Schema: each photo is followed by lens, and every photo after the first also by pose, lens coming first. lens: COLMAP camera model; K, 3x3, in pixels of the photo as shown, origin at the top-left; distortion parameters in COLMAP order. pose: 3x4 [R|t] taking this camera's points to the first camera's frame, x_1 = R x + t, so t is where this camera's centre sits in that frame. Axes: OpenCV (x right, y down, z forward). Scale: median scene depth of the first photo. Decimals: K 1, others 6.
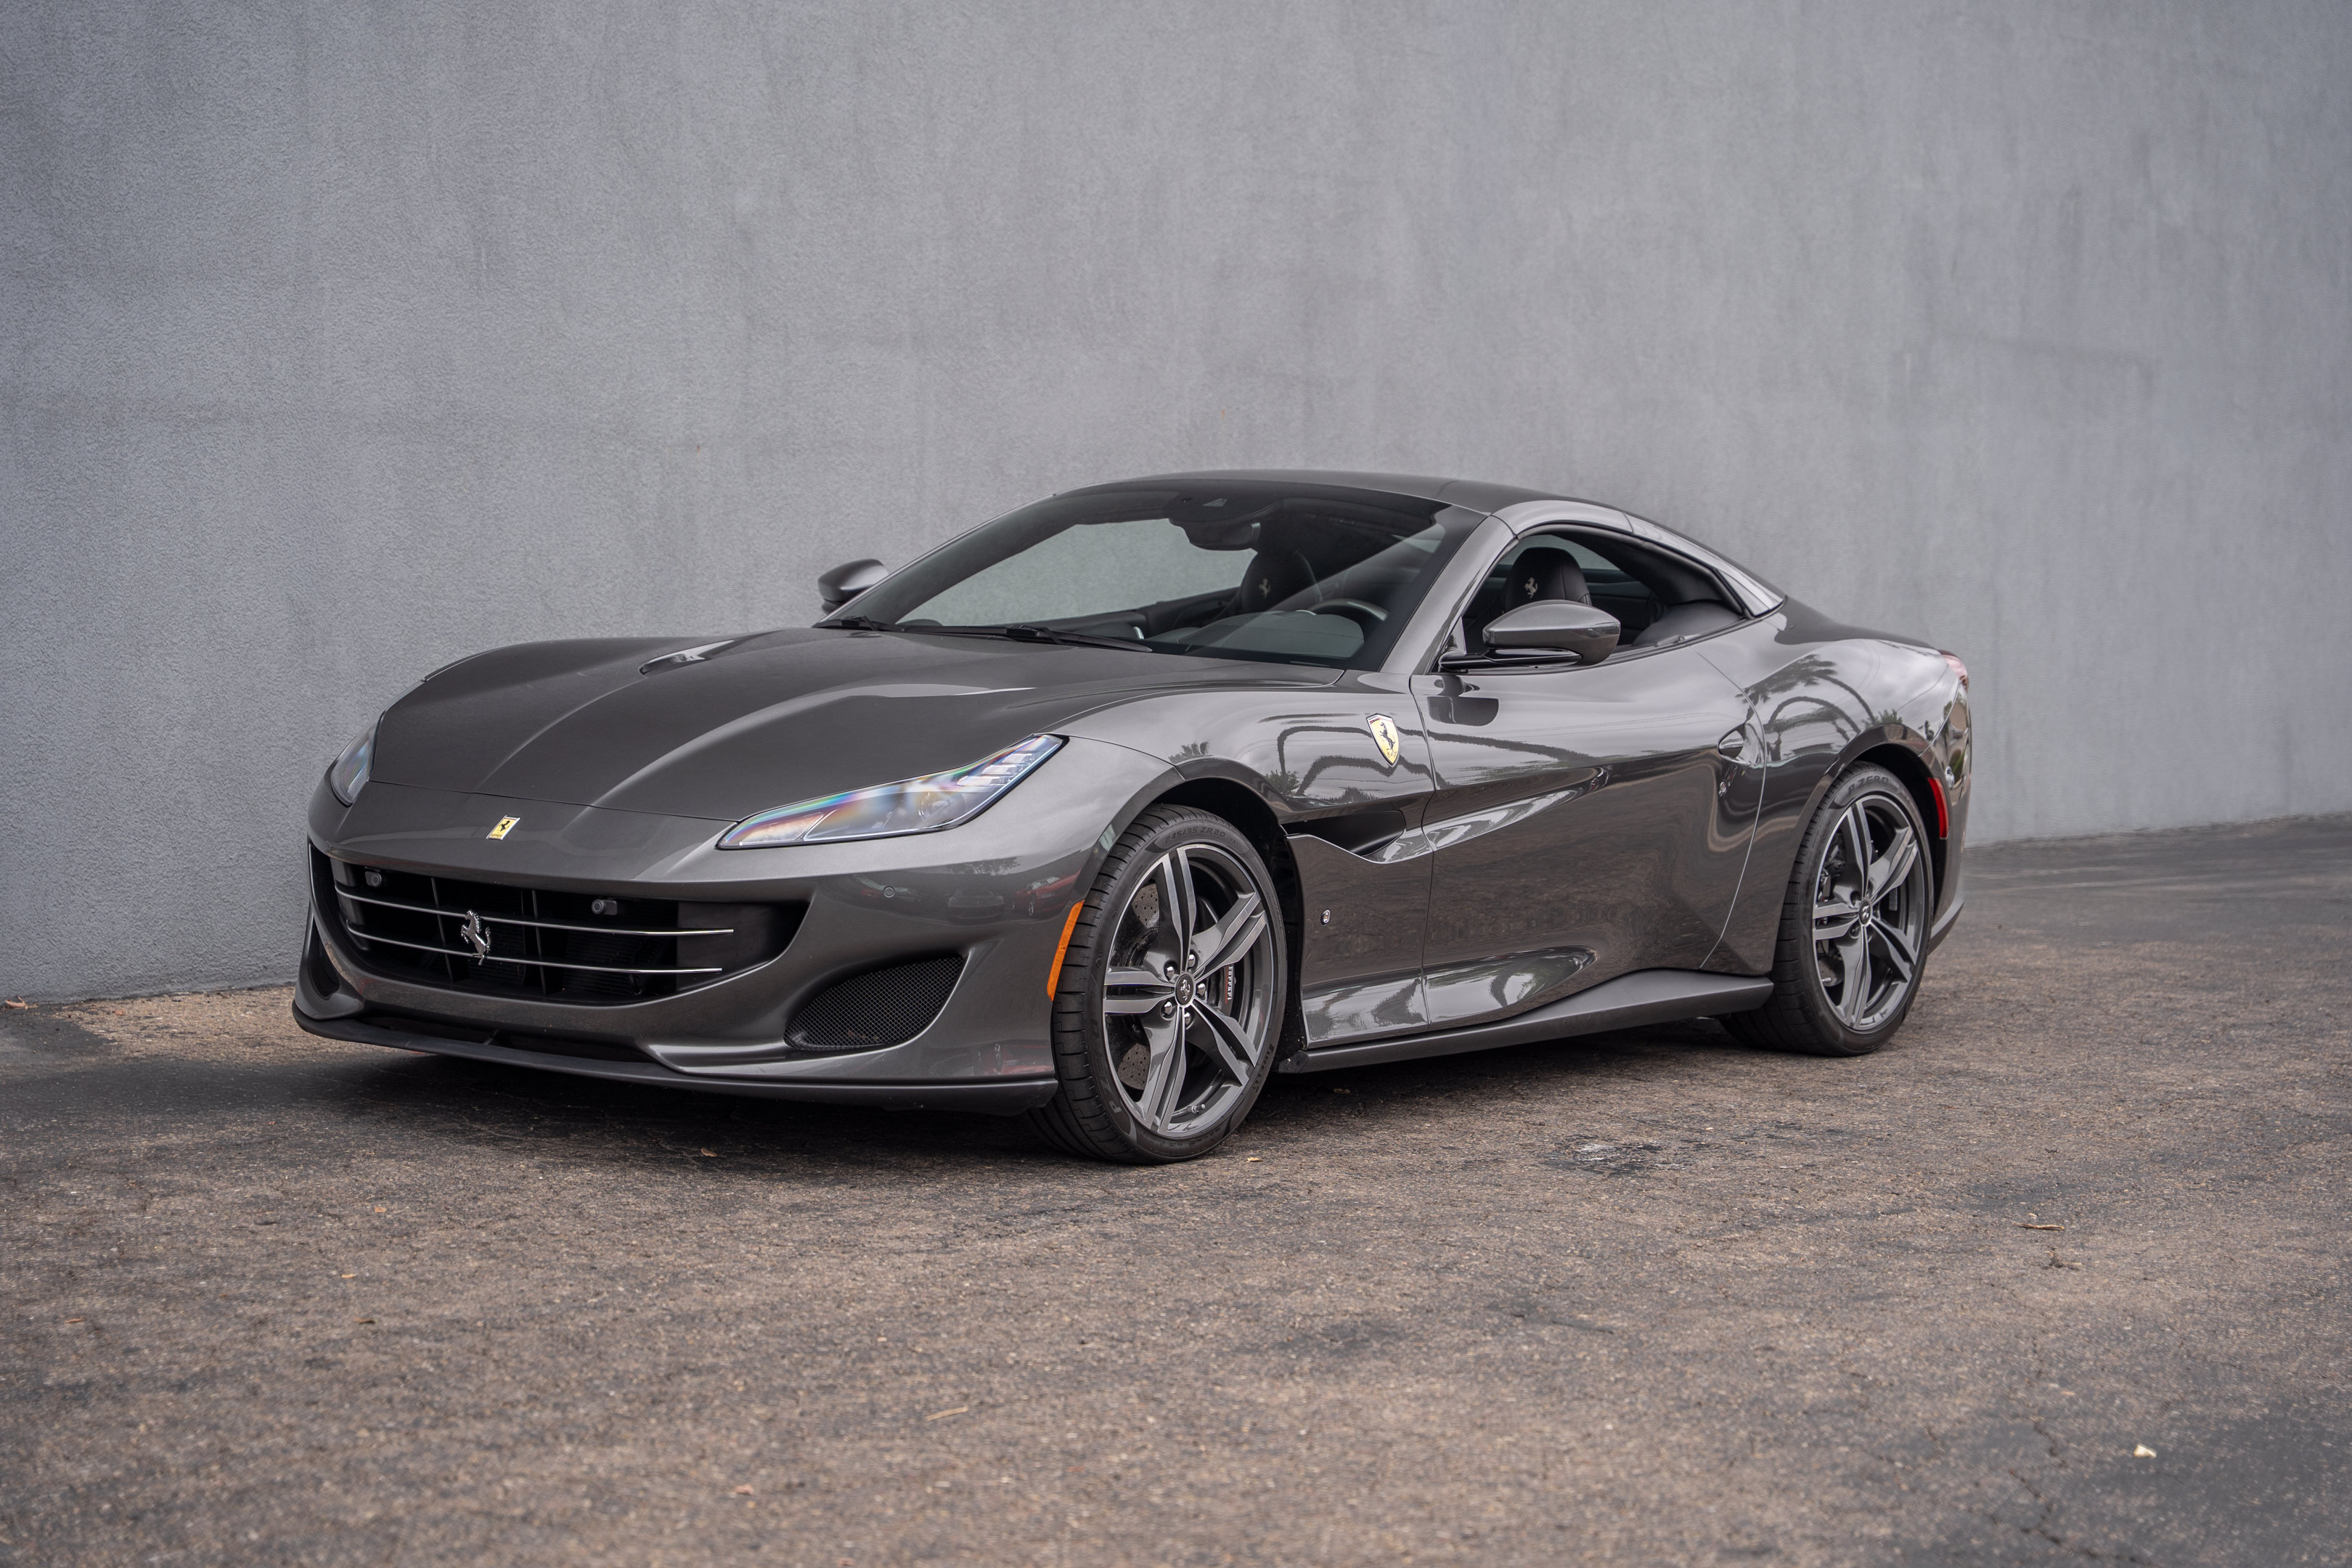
lens RADIAL K [[4584.0, 0, 1176.0], [0, 4584.0, 784.0], [0, 0, 1]] dist [0.248517, 0.699467]
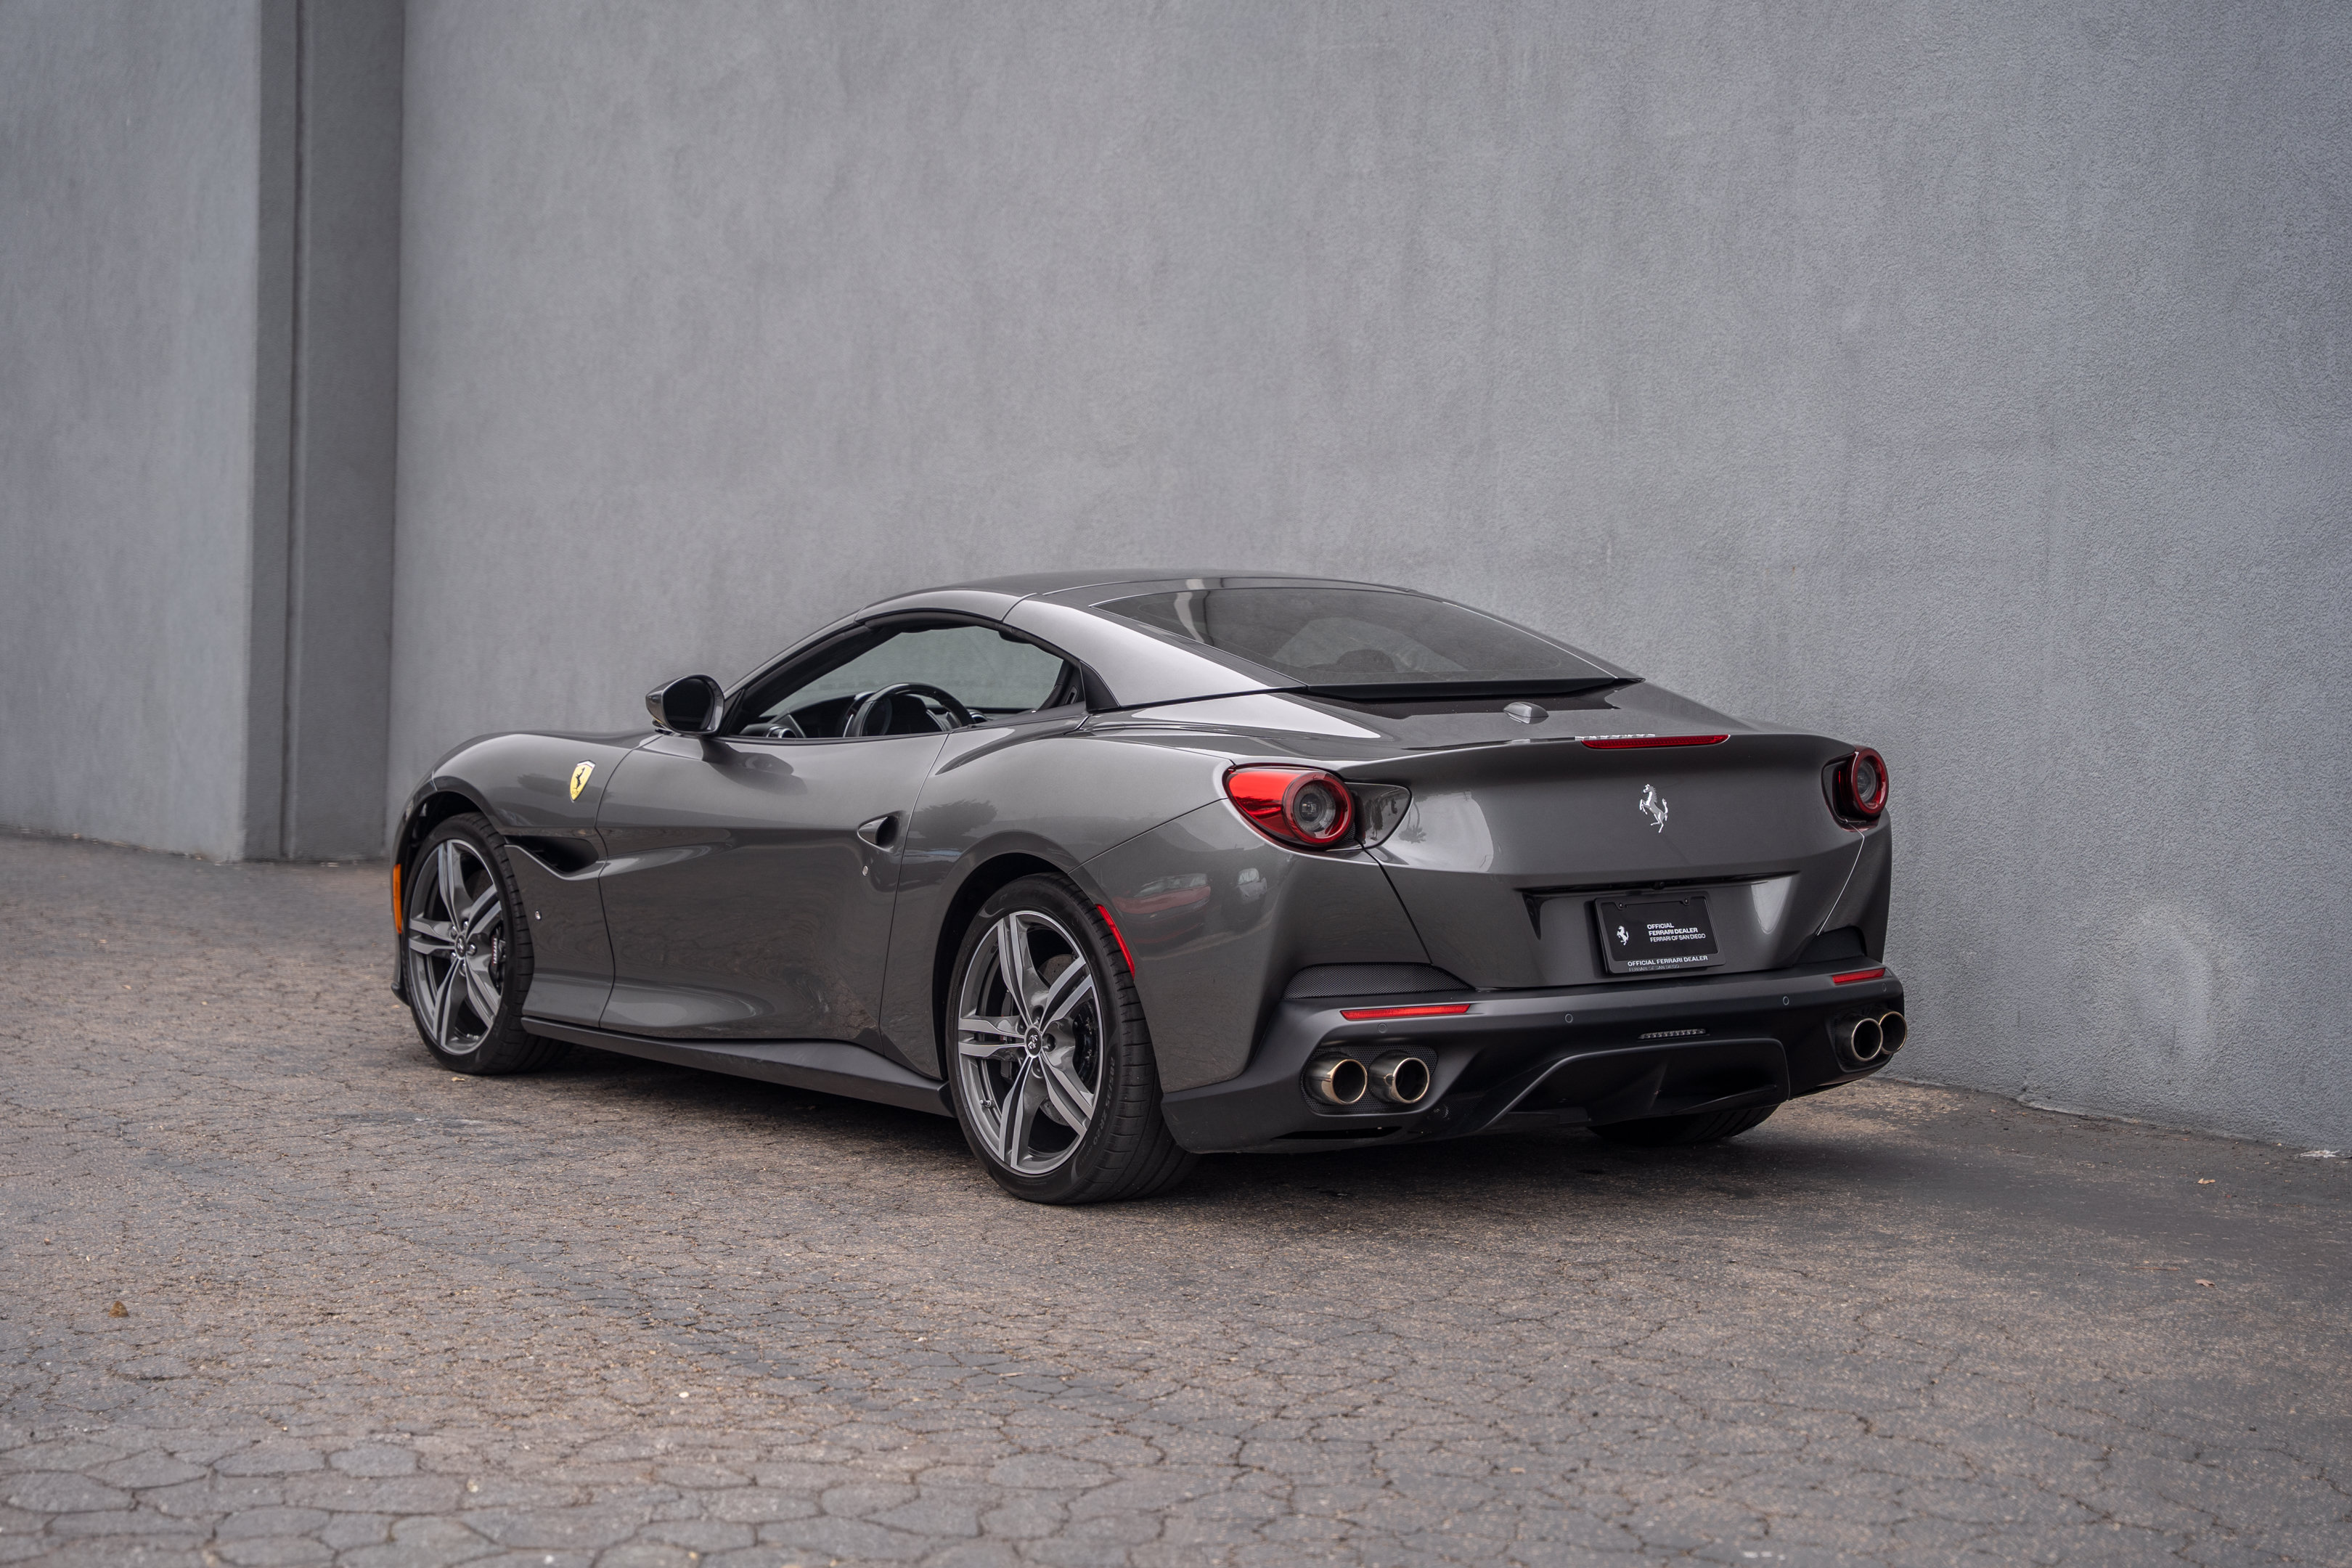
lens RADIAL K [[4827.0, 0, 1269.5], [0, 4827.0, 778.6], [0, 0, 1]] dist [0.246977, 0.977254]
pose [[-0.358413, 0.006942, -0.933537, 0.967675], [-0.075977, 0.996438, 0.036579, -0.058729], [0.930466, 0.084038, -0.356609, 1.315683]]
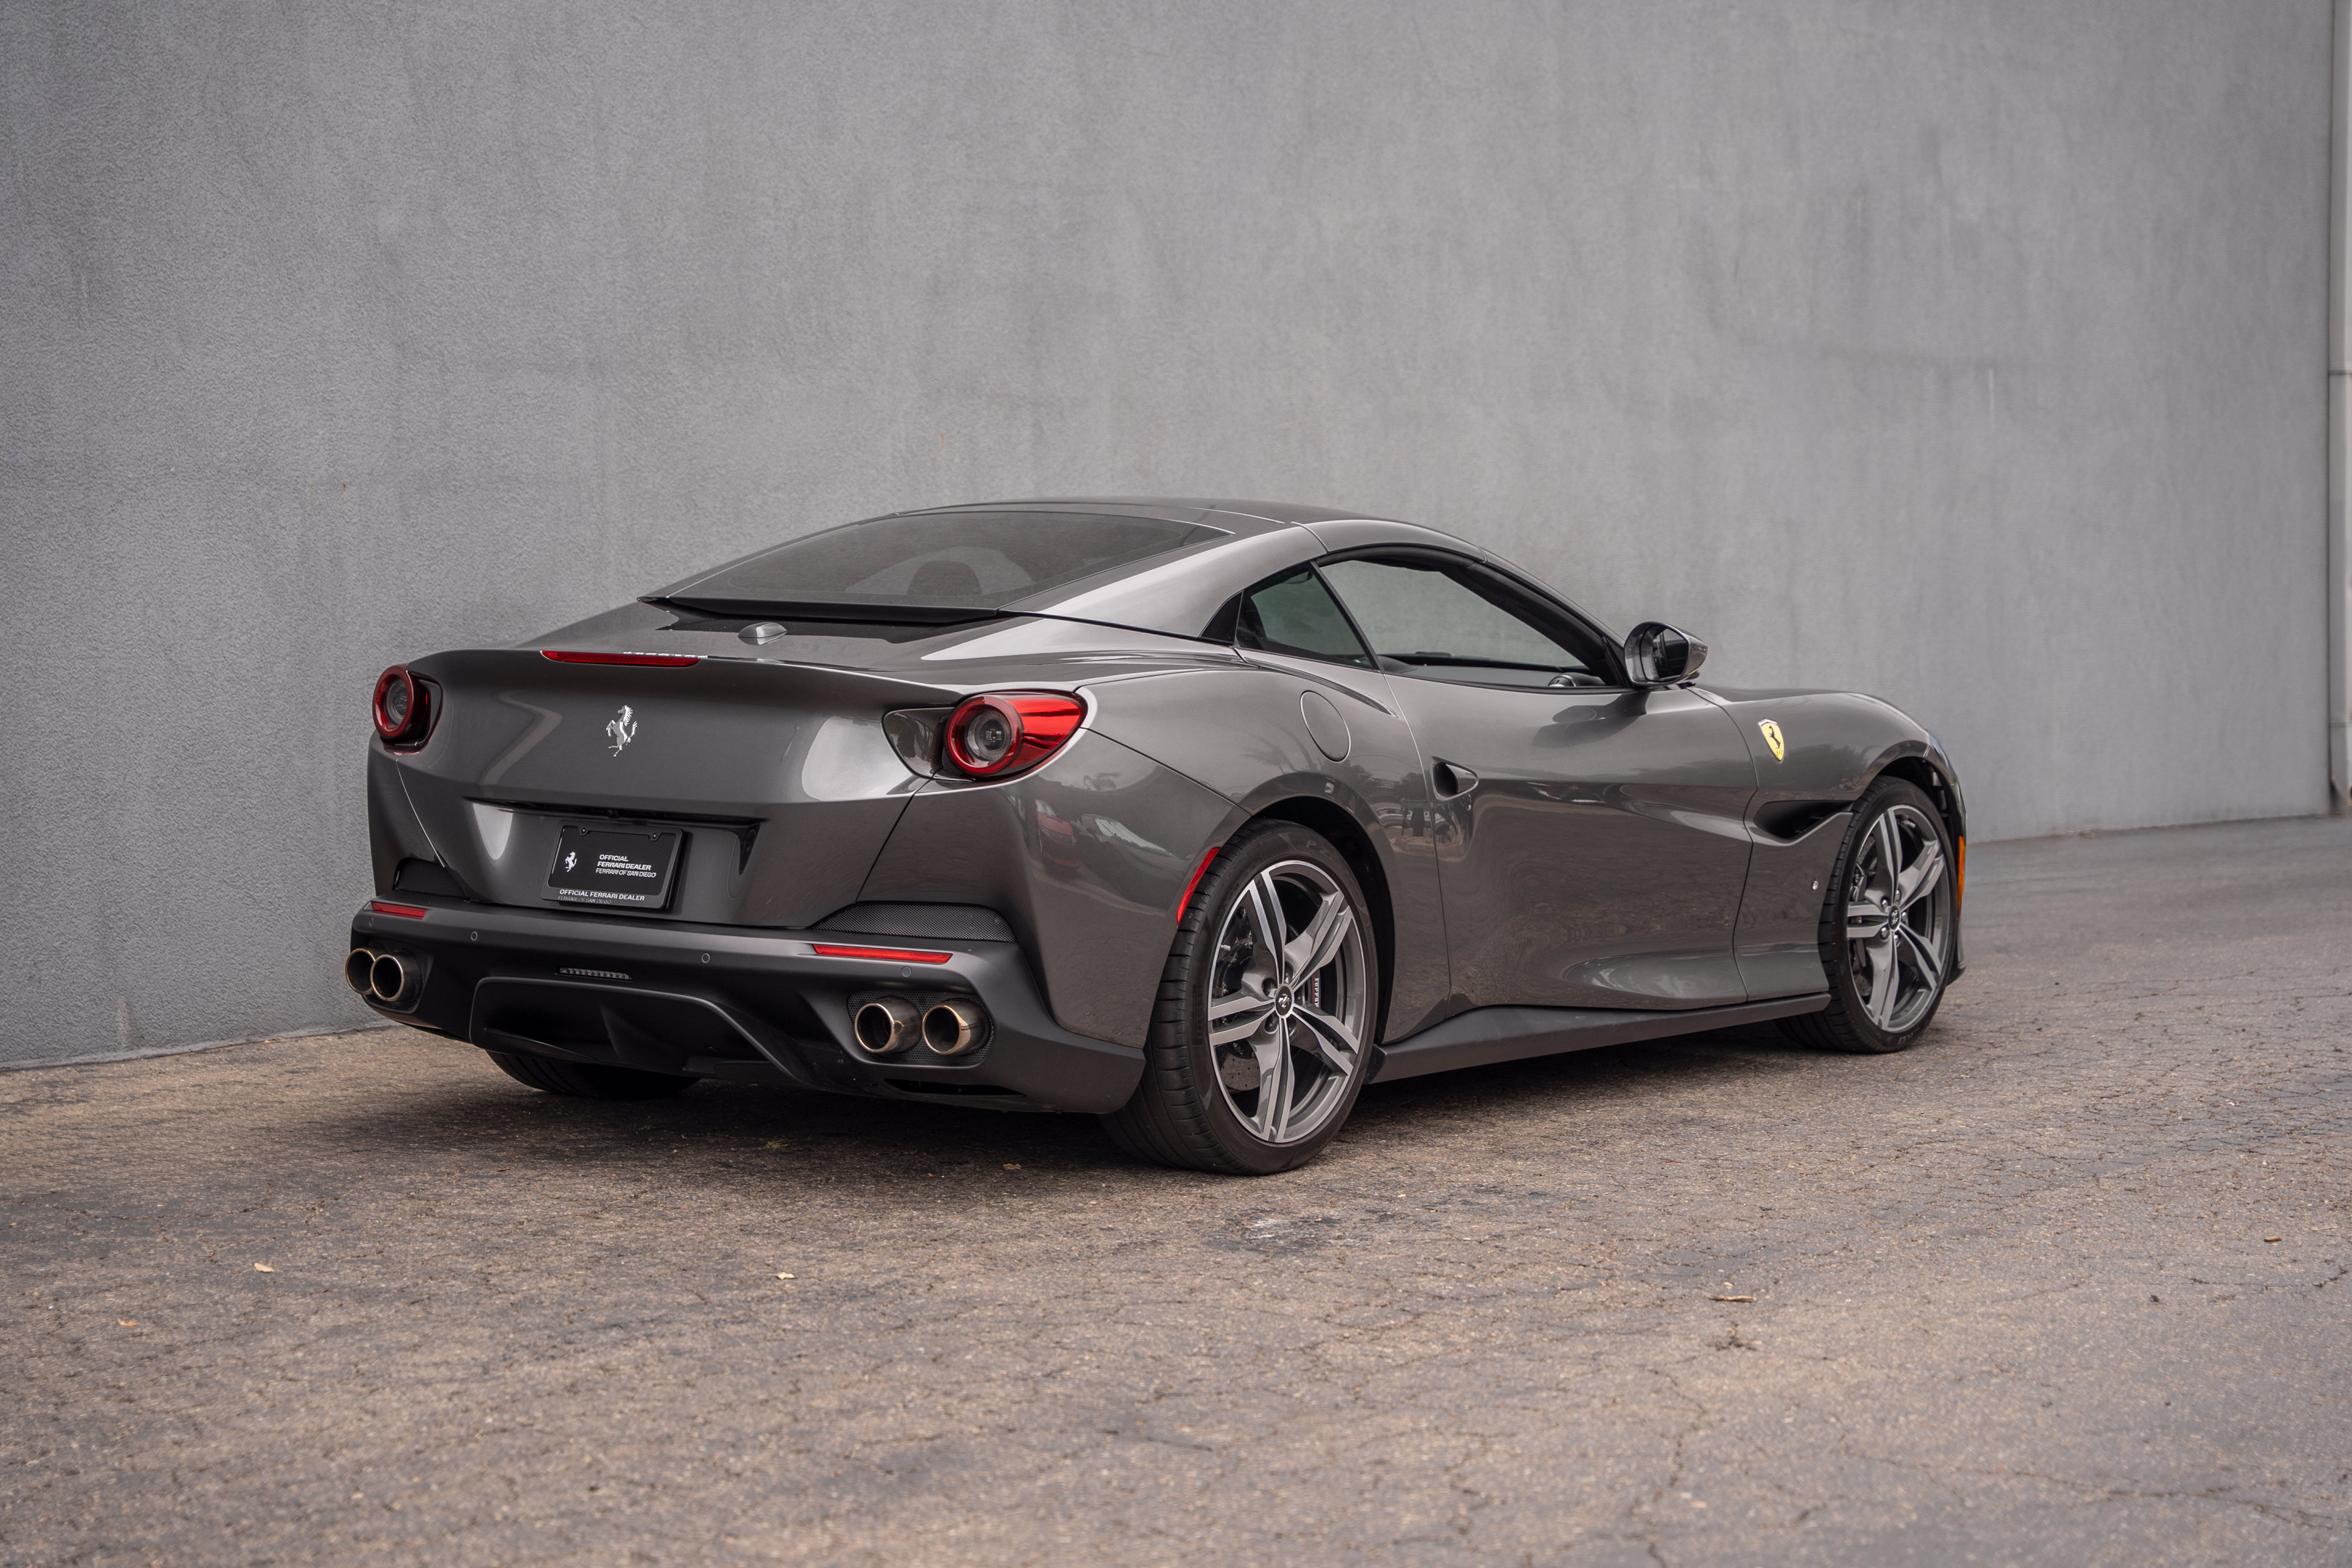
lens RADIAL K [[4584.0, 0, 1176.0], [0, 4584.0, 784.0], [0, 0, 1]] dist [0.248517, 0.699467]
pose [[0.999429, -0.027124, 0.020143, 0.044864], [0.027245, 0.999612, -0.005784, -0.003100], [-0.019978, 0.006329, 0.999780, 0.064392]]
